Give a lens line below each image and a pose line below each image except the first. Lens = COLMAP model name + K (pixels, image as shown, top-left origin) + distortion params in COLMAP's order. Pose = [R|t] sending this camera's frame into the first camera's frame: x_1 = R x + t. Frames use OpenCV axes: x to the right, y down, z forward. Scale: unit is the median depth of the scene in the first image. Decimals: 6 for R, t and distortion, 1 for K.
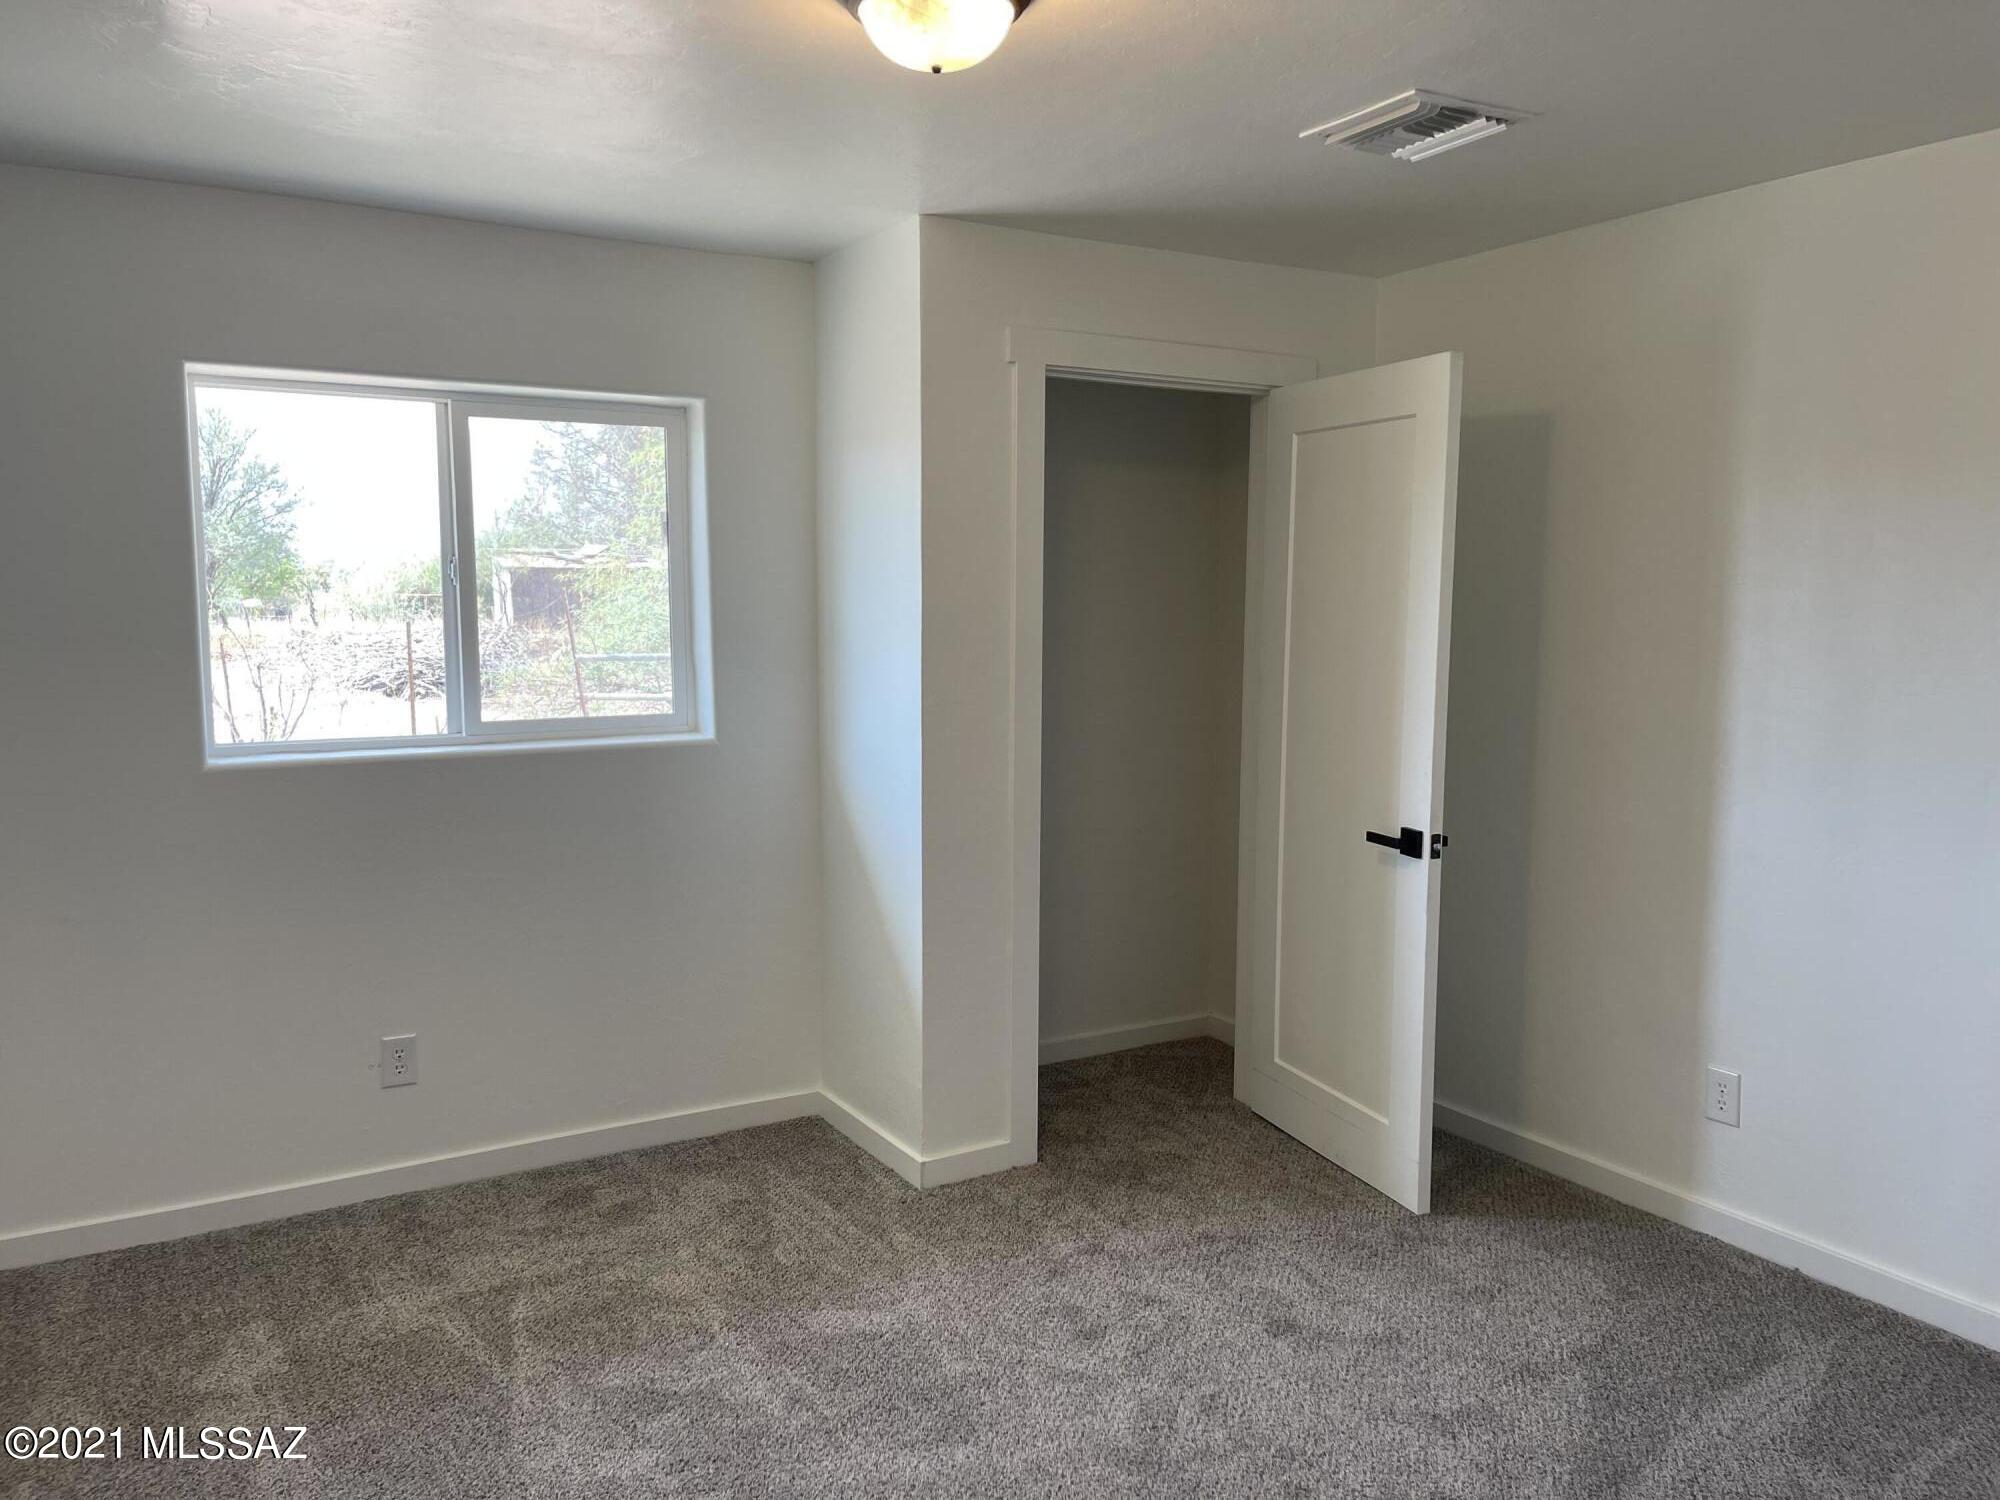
lens RADIAL K [[1507.6, 0, 998.1], [0, 1507.6, 758.3], [0, 0, 1]] dist [-0.003084, 0.000789]
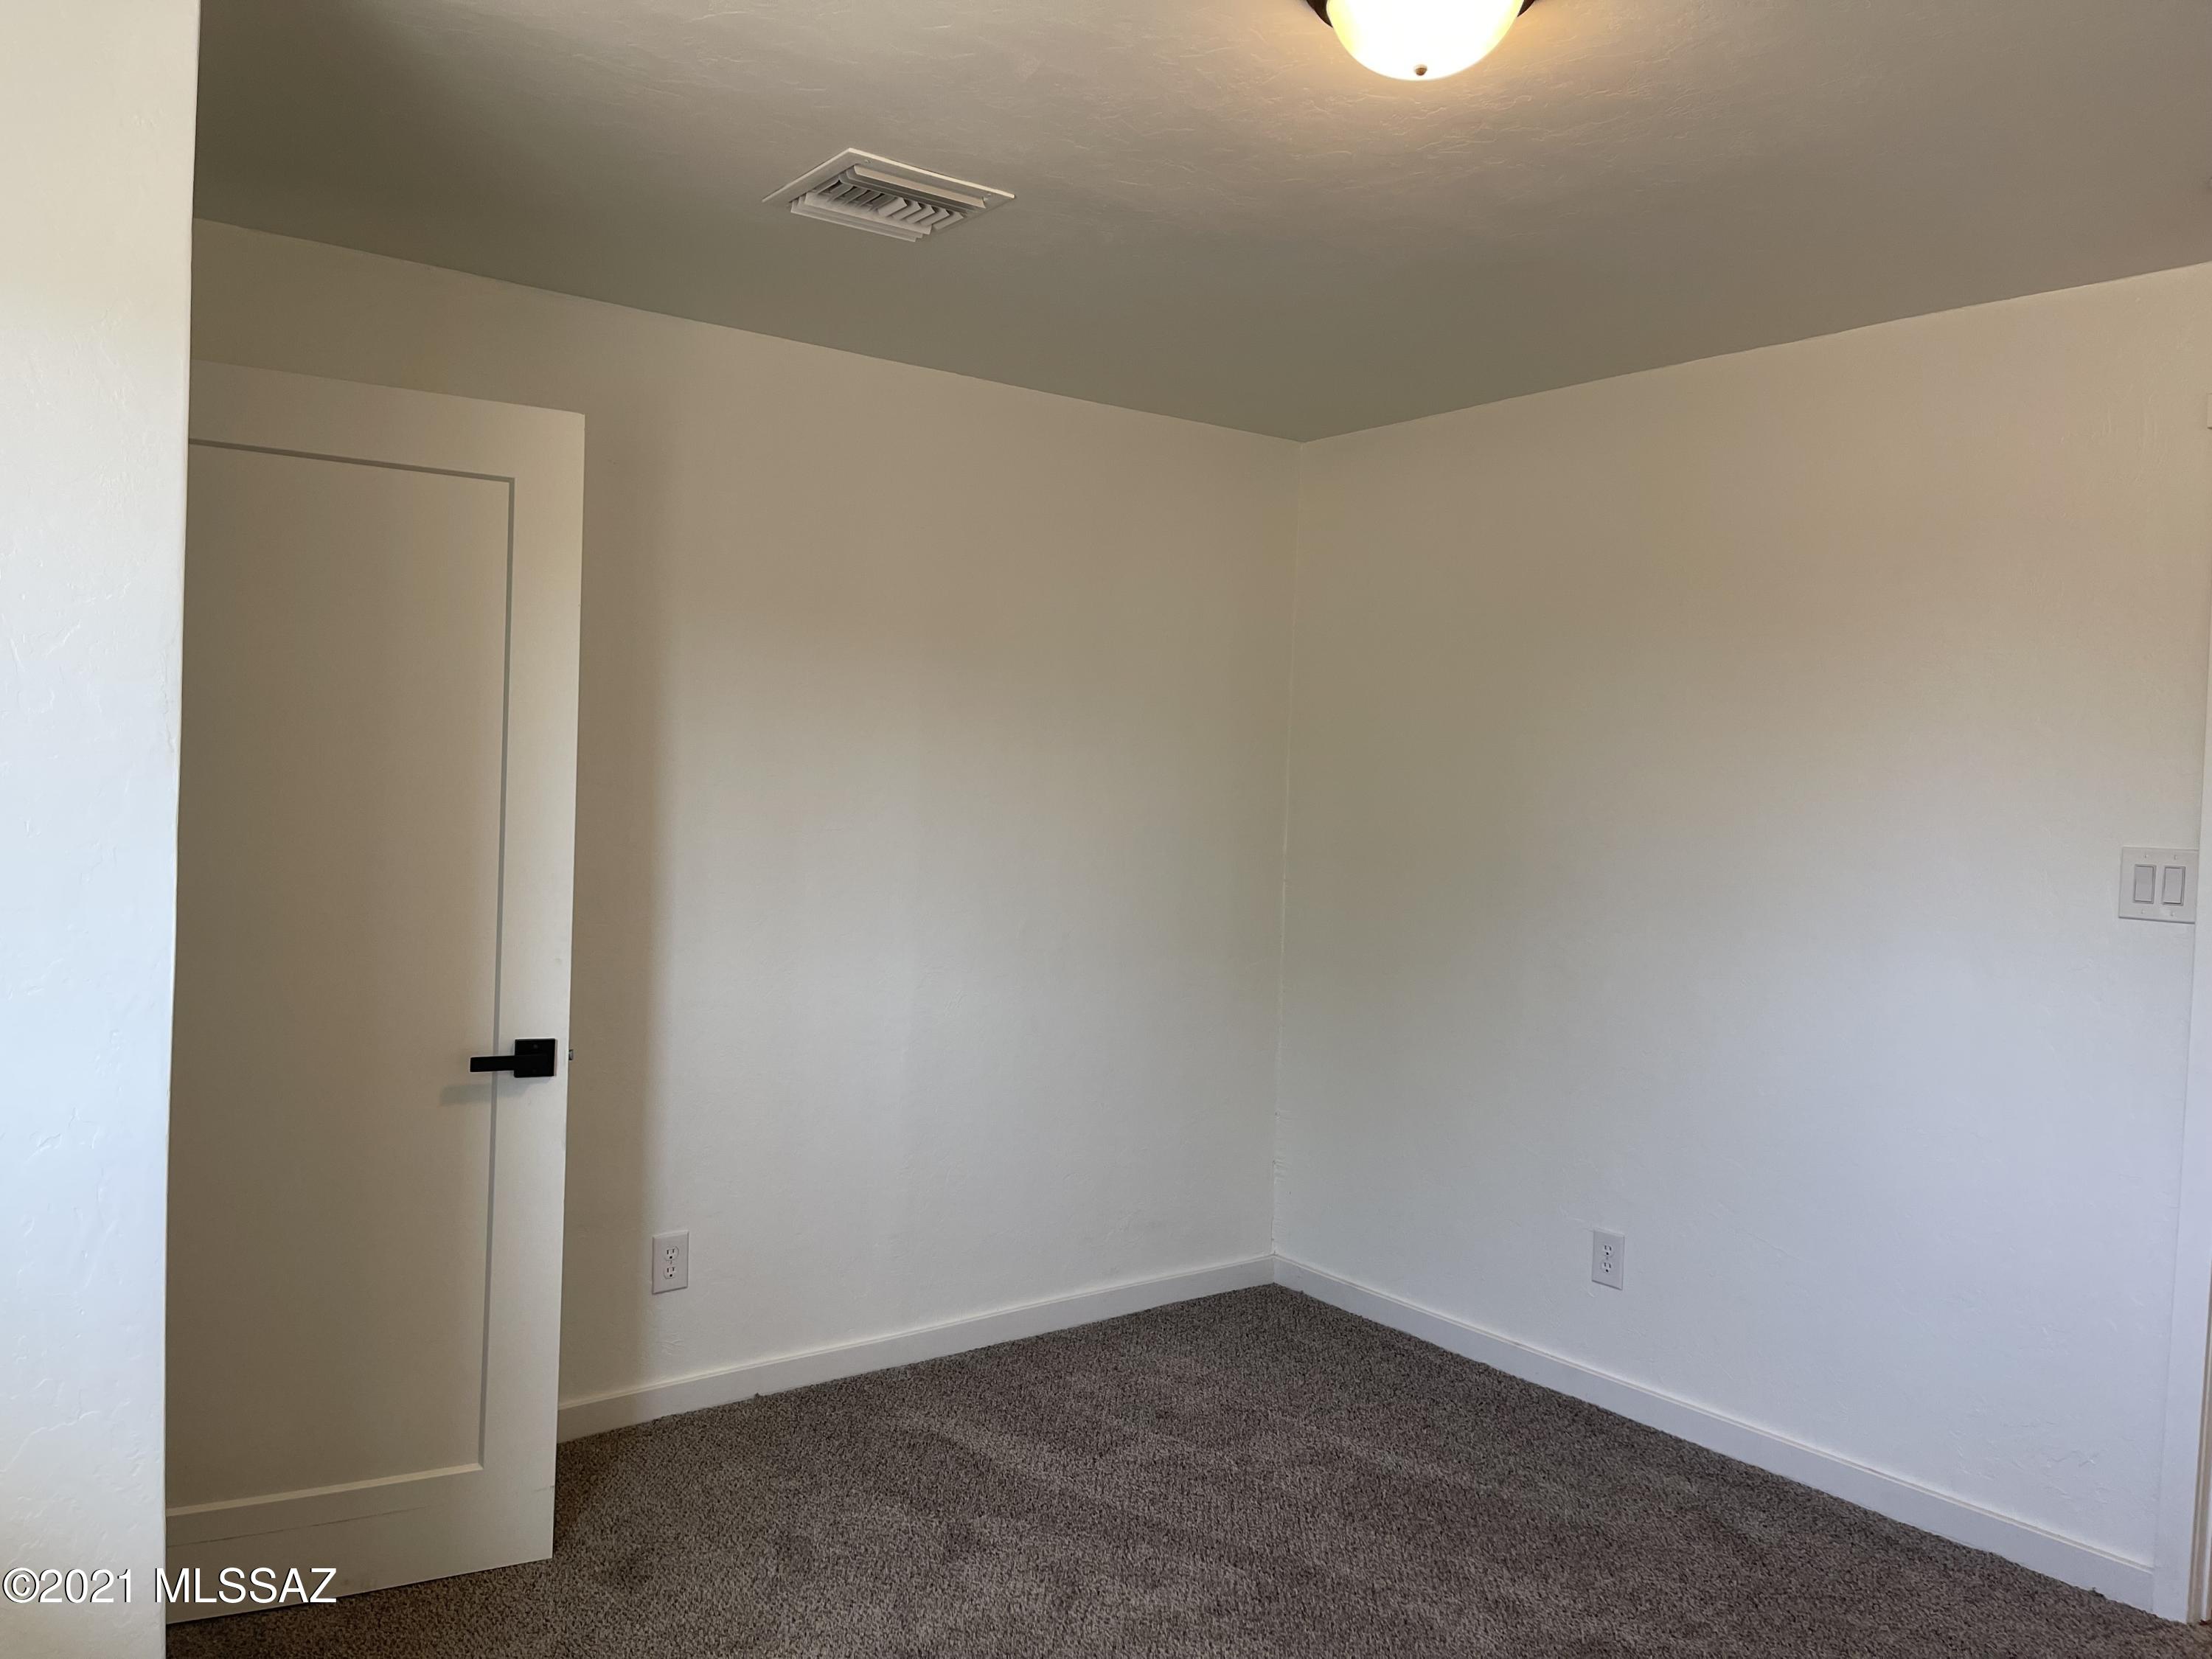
lens RADIAL K [[1667.4, 0, 1106.9], [0, 1667.4, 818.8], [0, 0, 1]] dist [-0.003084, 0.000789]
pose [[-0.127511, -0.029119, 0.991410, -0.580028], [0.074501, 0.996464, 0.038850, -0.072841], [-0.989035, 0.078815, -0.124890, 0.833813]]
